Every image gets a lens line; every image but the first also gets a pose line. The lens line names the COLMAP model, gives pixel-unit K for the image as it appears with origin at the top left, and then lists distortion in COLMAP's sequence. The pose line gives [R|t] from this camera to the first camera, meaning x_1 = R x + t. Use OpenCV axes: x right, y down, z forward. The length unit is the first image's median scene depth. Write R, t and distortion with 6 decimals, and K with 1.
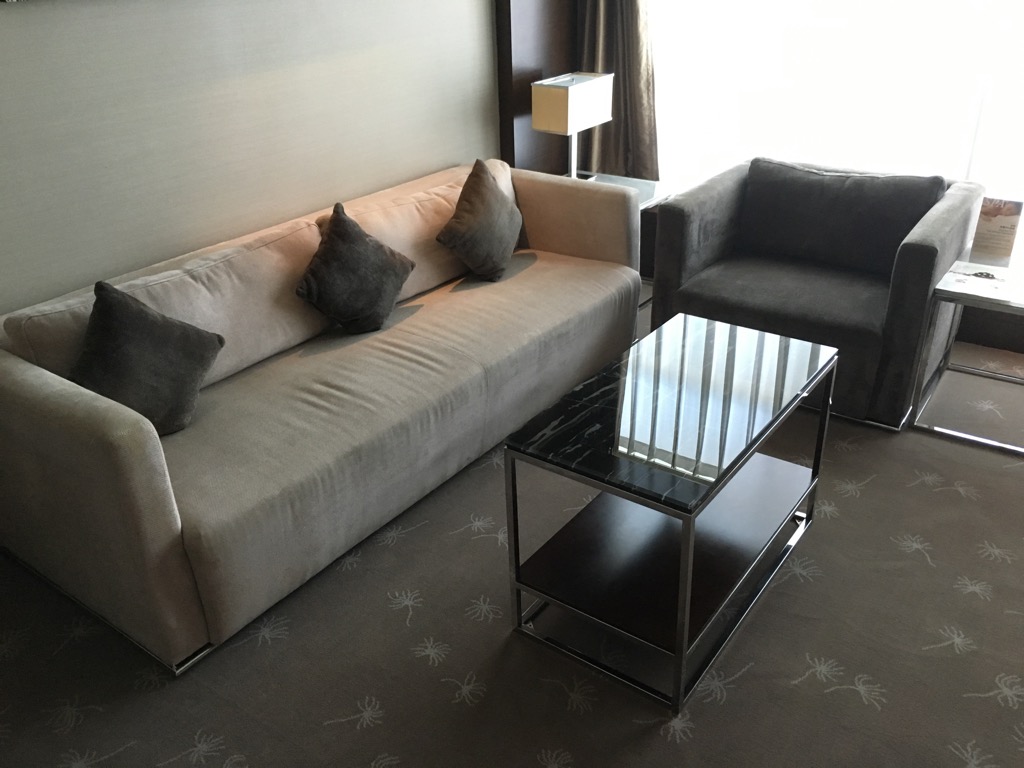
lens RADIAL K [[870.0, 0, 512.0], [0, 870.0, 384.0], [0, 0, 1]] dist [0.063413, -0.086820]
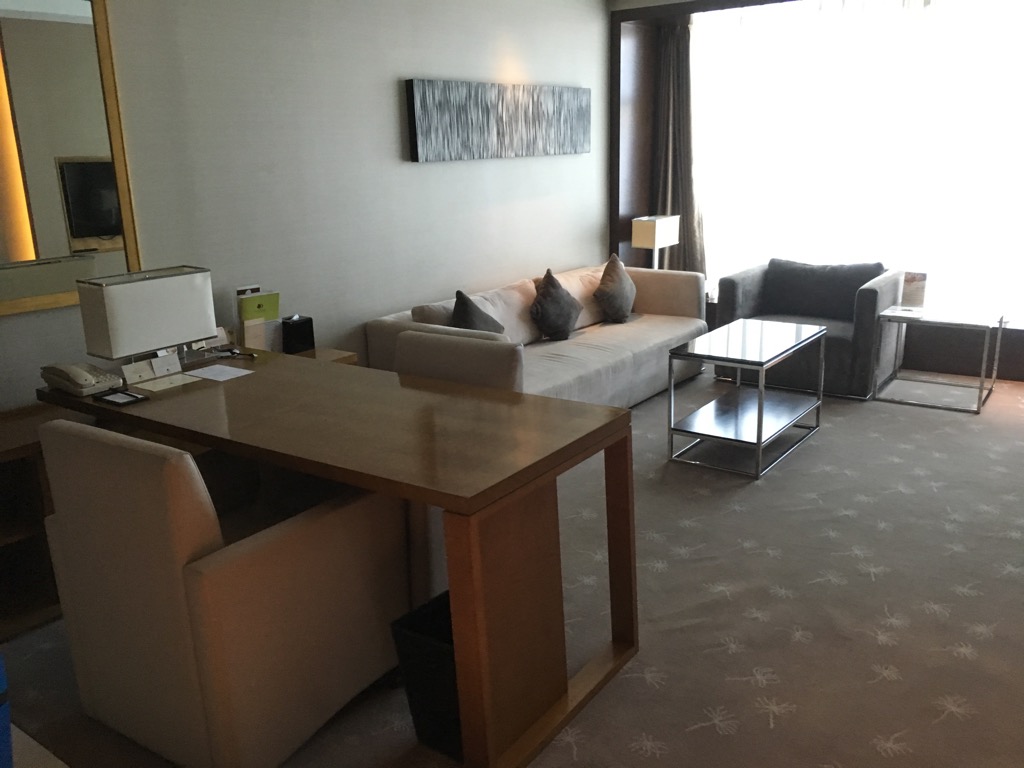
lens RADIAL K [[870.0, 0, 512.0], [0, 870.0, 384.0], [0, 0, 1]] dist [0.063413, -0.086820]
pose [[0.999989, 0.004228, -0.002114, -0.280663], [-0.004570, 0.978943, -0.204081, 0.418492], [0.001207, 0.204088, 0.978952, -0.768776]]
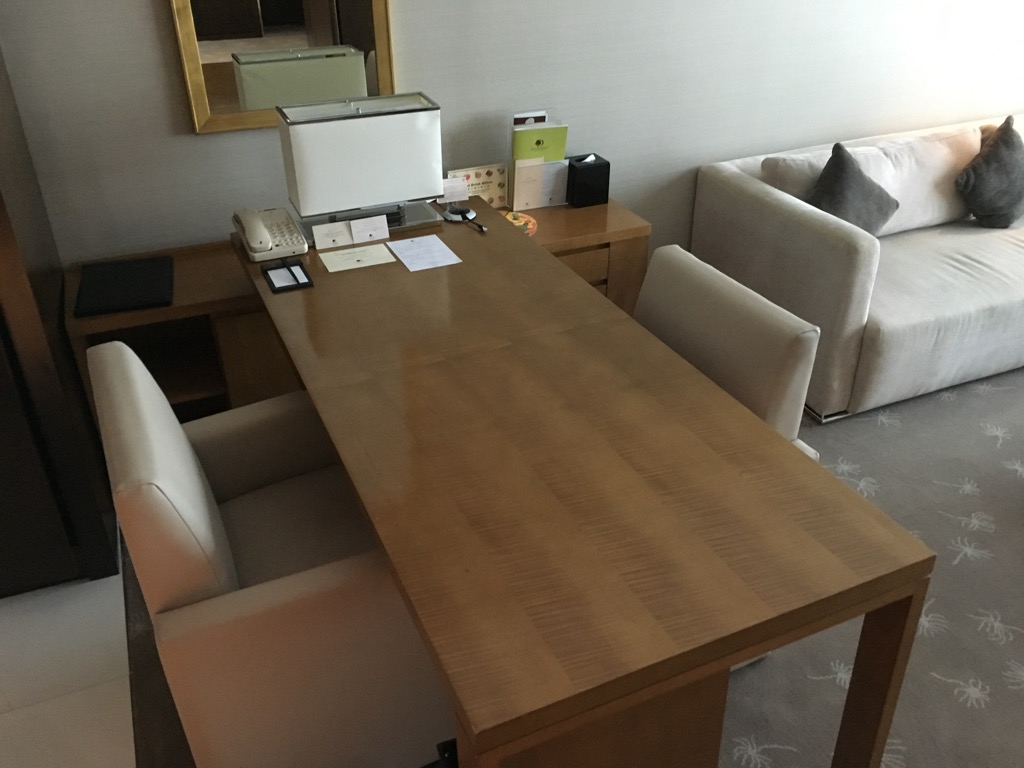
lens RADIAL K [[870.0, 0, 512.0], [0, 870.0, 384.0], [0, 0, 1]] dist [0.063413, -0.086820]
pose [[0.859950, 0.286923, -0.422092, -0.178224], [-0.250124, 0.957818, 0.141500, 0.150101], [0.444887, -0.016107, 0.895442, -0.399798]]
